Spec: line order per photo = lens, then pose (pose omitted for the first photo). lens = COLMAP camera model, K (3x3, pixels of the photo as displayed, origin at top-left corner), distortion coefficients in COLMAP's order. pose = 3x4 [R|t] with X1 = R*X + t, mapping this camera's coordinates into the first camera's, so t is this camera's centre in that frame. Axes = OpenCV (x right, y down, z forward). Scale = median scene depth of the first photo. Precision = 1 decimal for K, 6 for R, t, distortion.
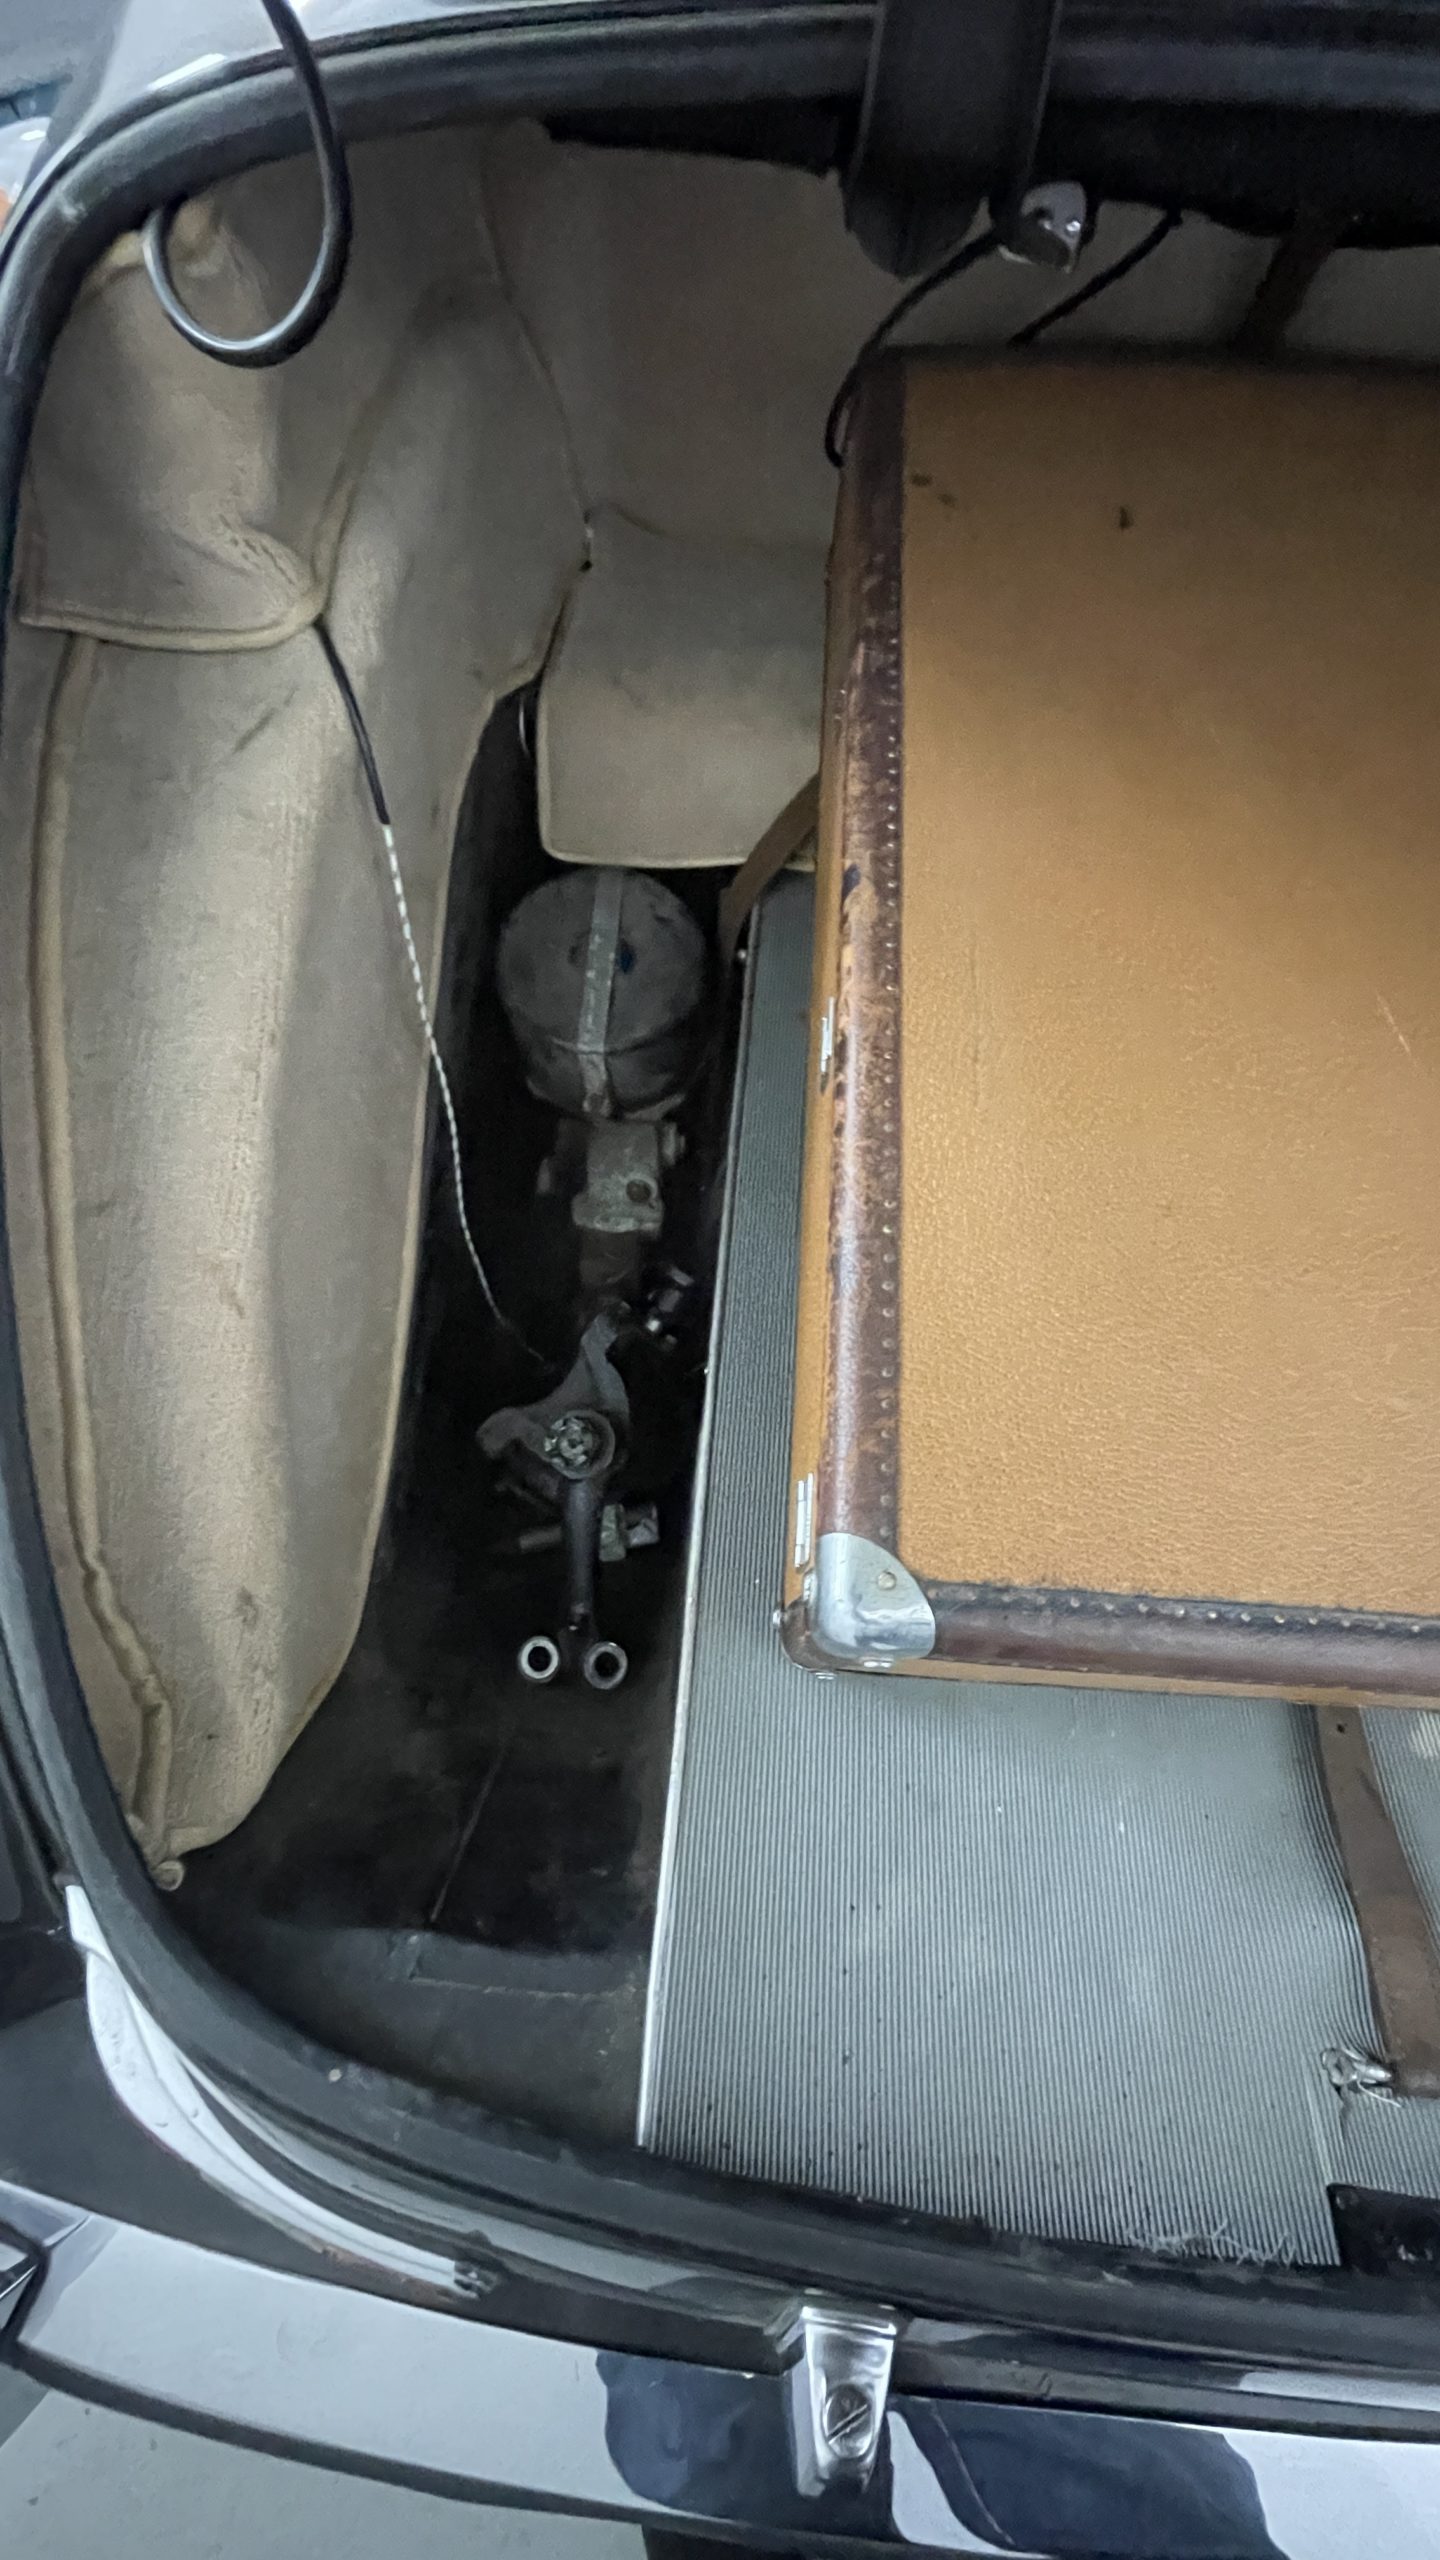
lens RADIAL K [[1034.7, 0, 729.7], [0, 1034.7, 1282.8], [0, 0, 1]] dist [-0.002405, 0.001374]
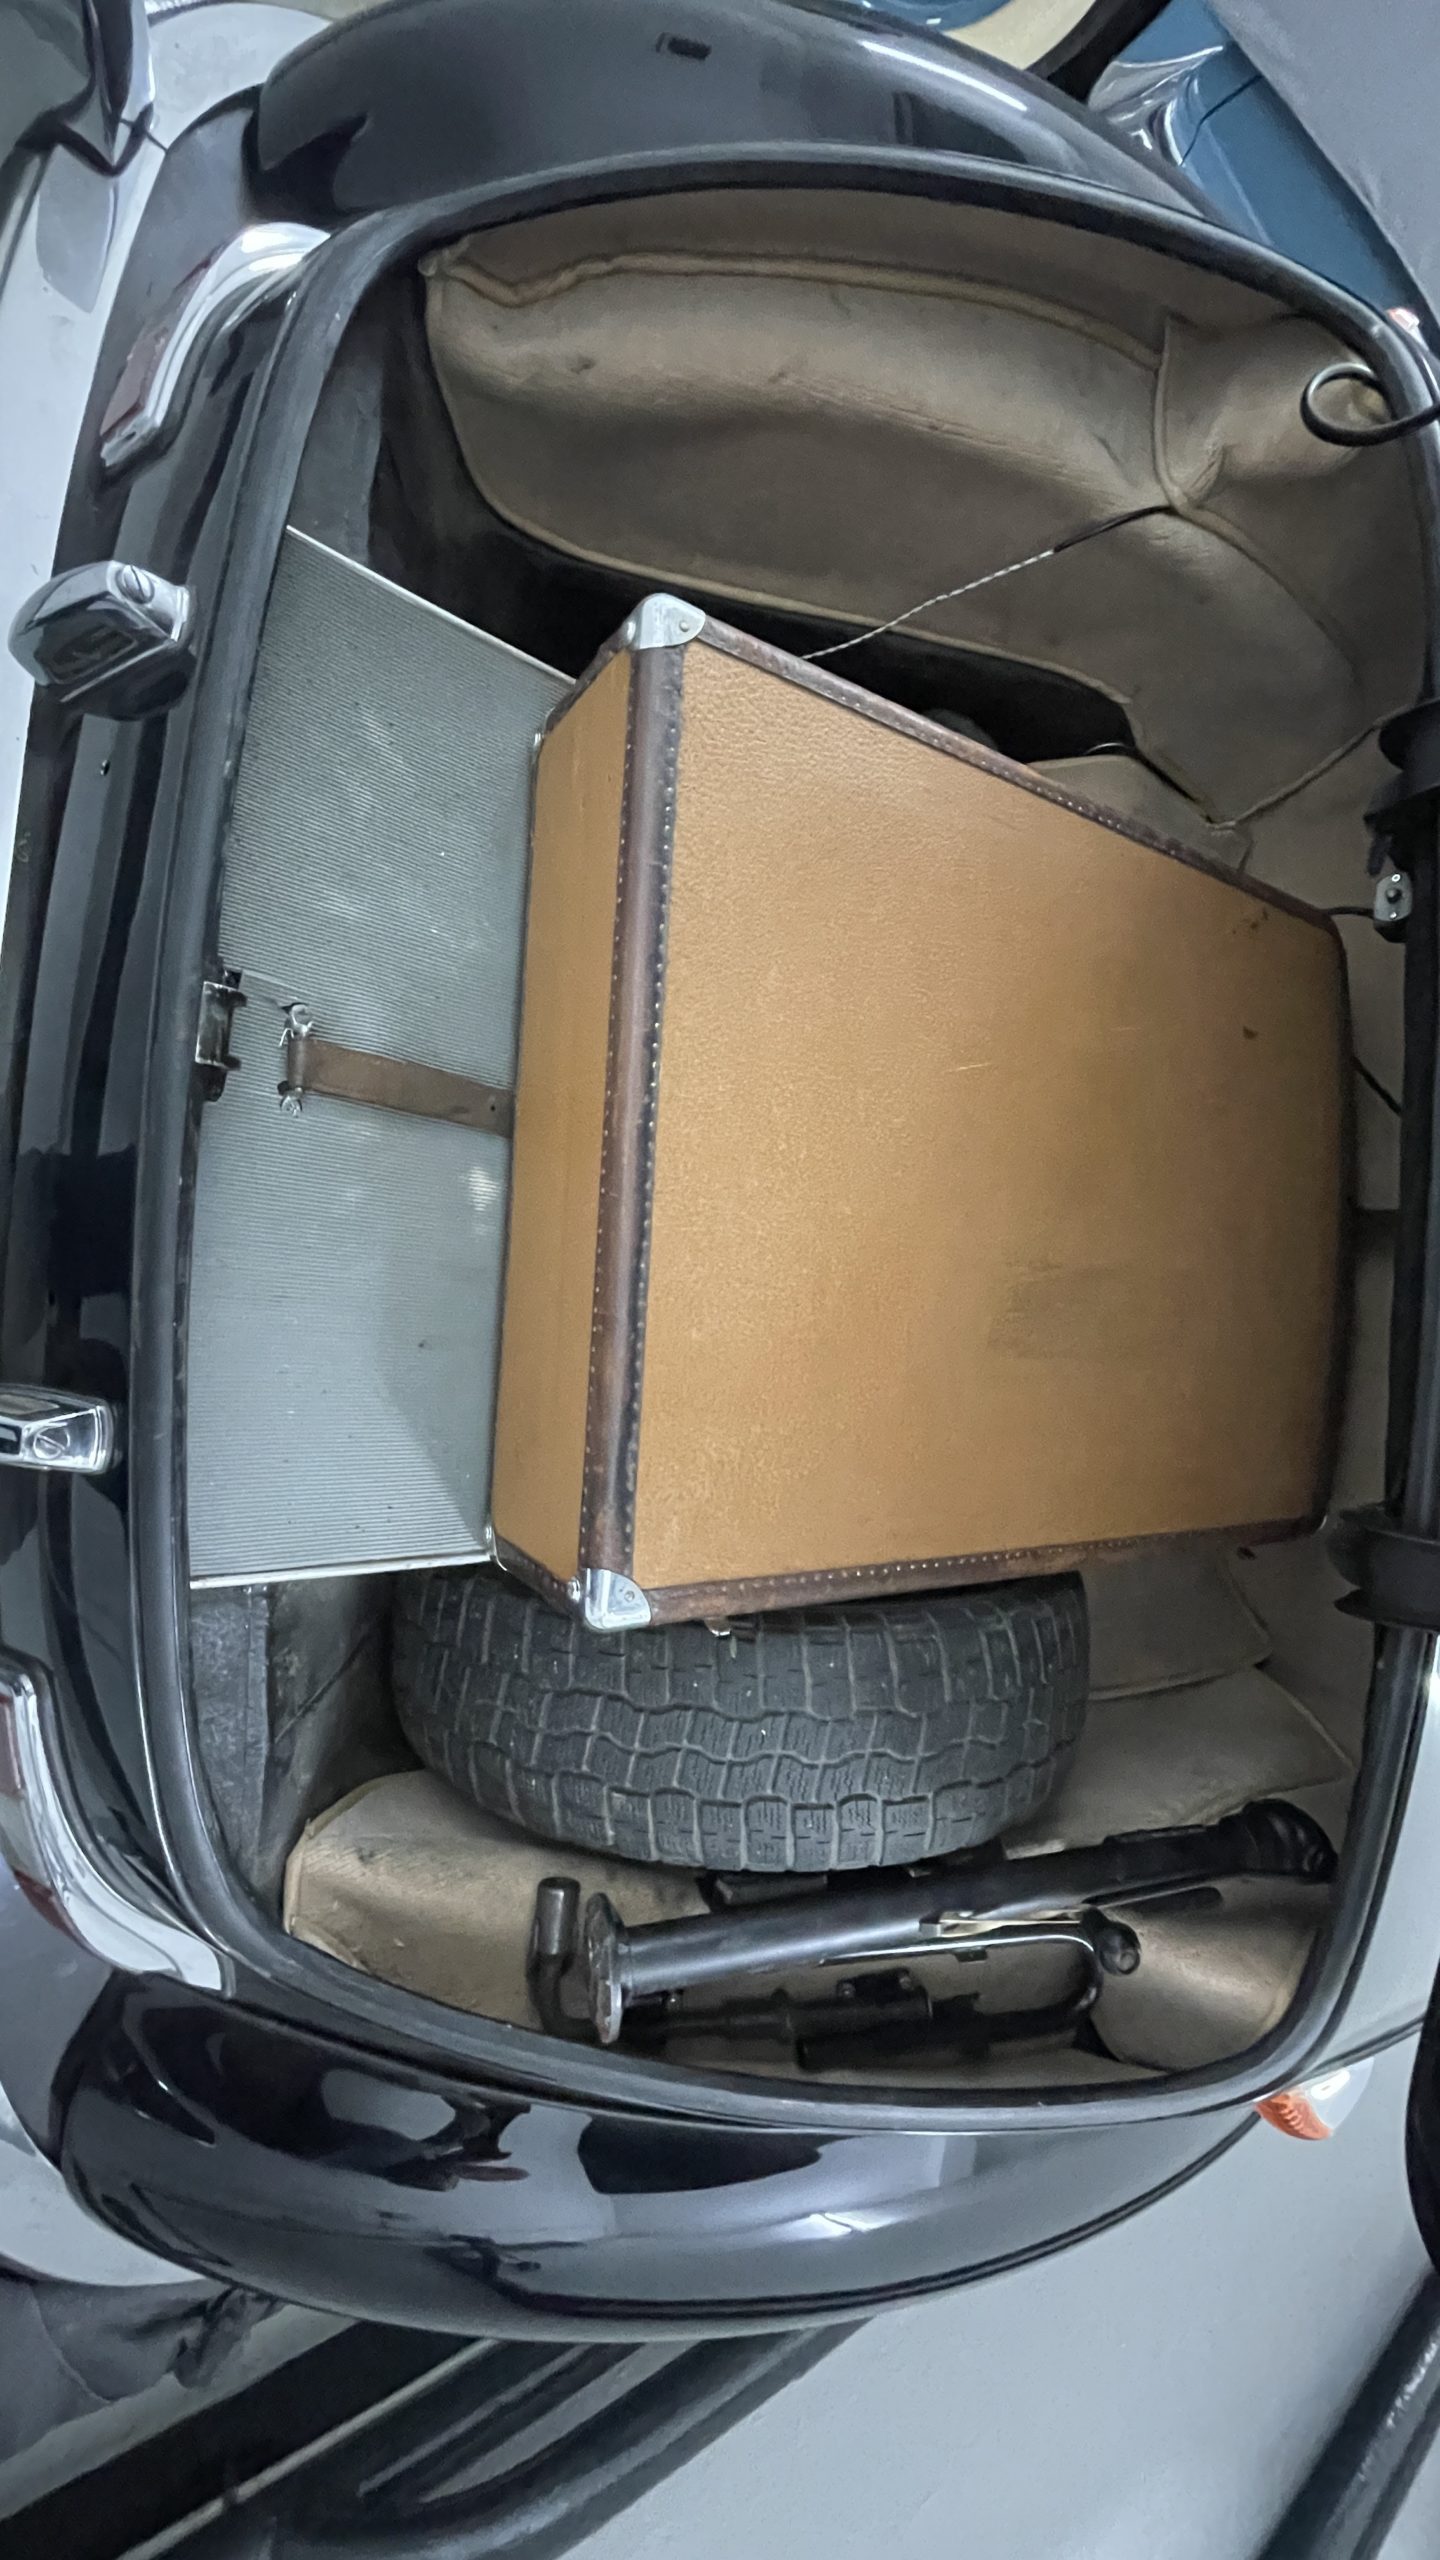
lens RADIAL K [[1034.7, 0, 726.4], [0, 1034.7, 1269.2], [0, 0, 1]] dist [-0.002405, 0.001374]
pose [[0.021820, 0.999255, -0.031818, 0.918367], [-0.986063, 0.016260, -0.165575, 0.374636], [-0.164934, 0.034987, 0.985684, -0.488930]]
